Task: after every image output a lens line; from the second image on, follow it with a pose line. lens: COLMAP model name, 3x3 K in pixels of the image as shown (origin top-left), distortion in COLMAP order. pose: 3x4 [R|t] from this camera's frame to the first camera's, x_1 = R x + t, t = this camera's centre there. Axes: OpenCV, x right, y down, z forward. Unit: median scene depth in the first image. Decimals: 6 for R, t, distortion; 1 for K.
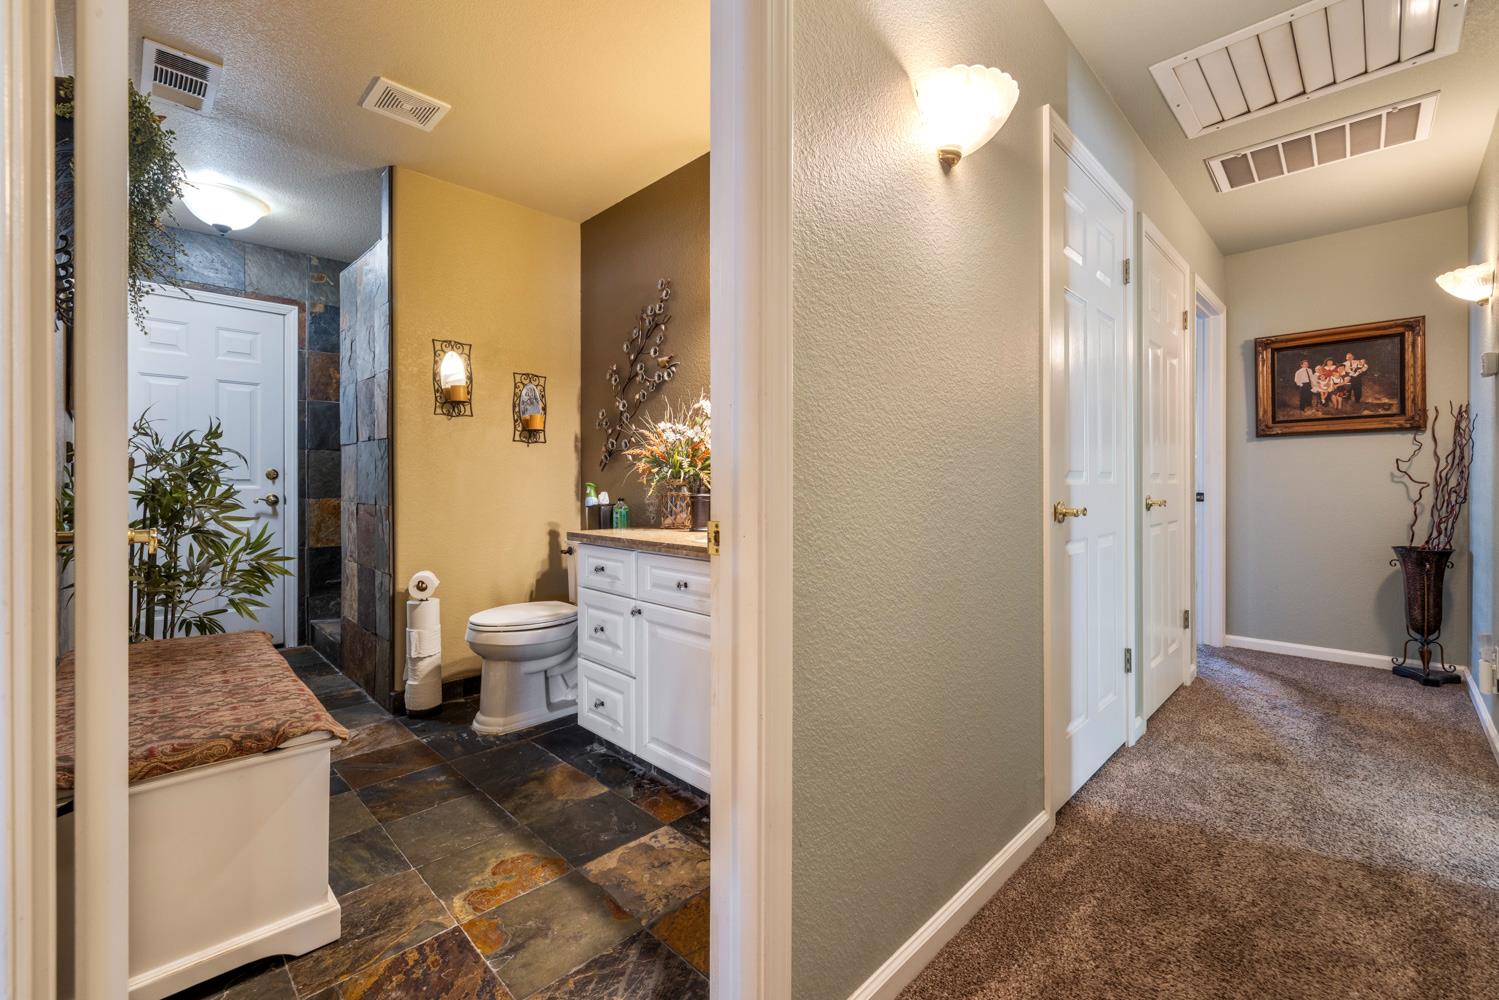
lens RADIAL K [[630.7, 0, 744.7], [0, 630.7, 487.0], [0, 0, 1]] dist [0.004004, -0.001091]
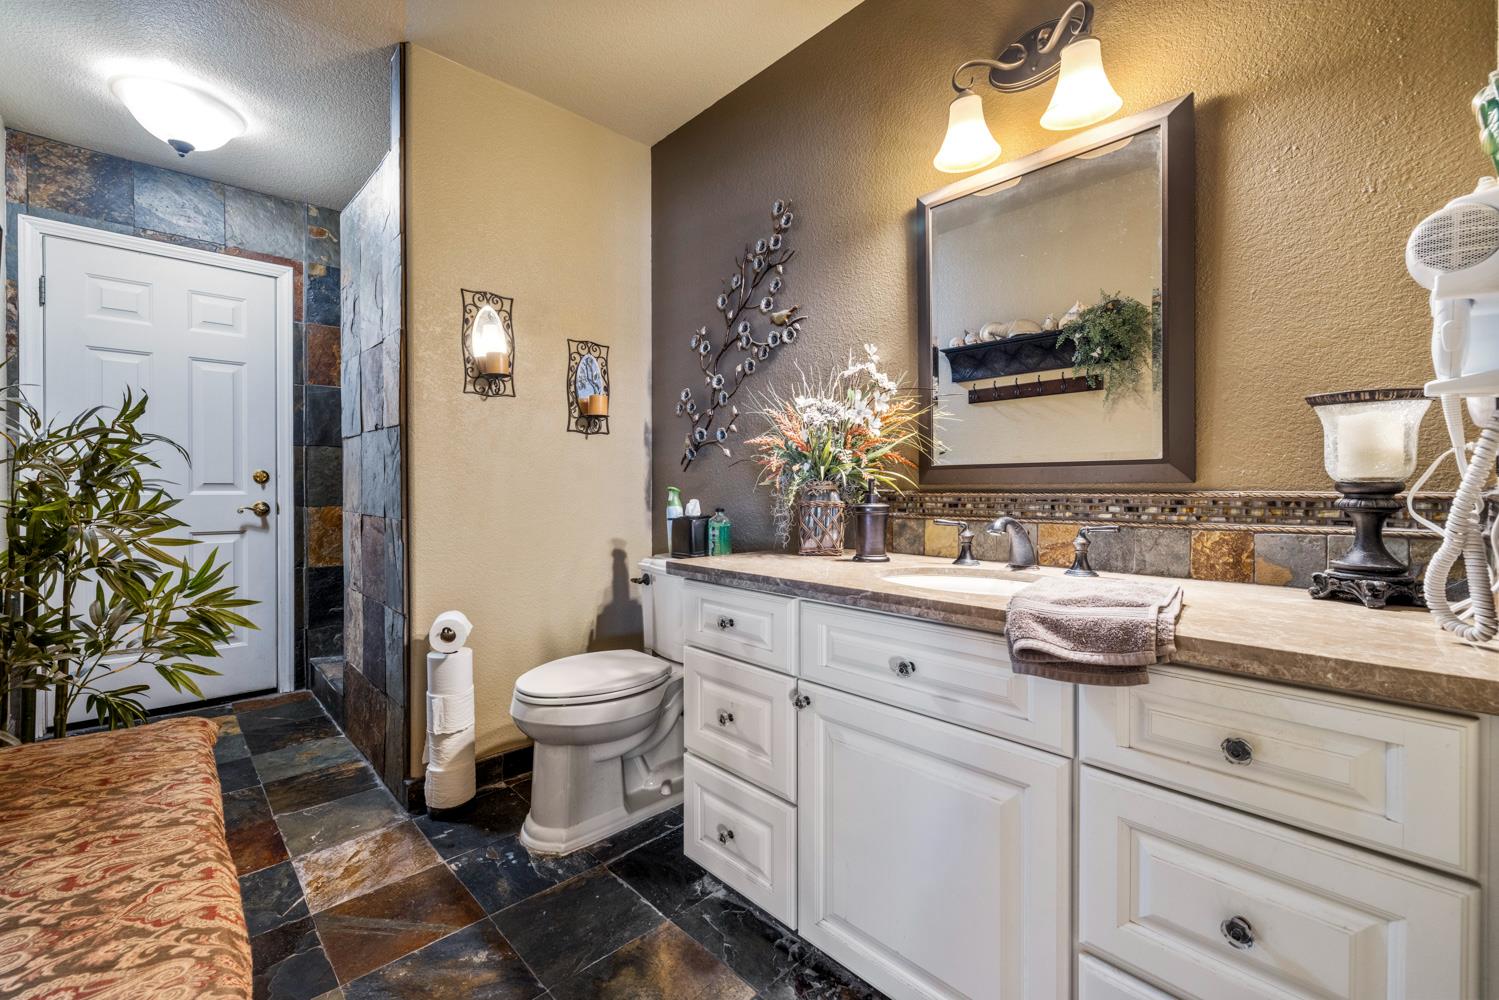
lens RADIAL K [[630.7, 0, 748.7], [0, 630.7, 492.9], [0, 0, 1]] dist [0.004004, -0.001091]
pose [[0.999724, -0.001474, -0.023450, -0.147701], [0.001554, 0.999993, 0.003399, -0.001884], [0.023445, -0.003435, 0.999719, 0.282113]]
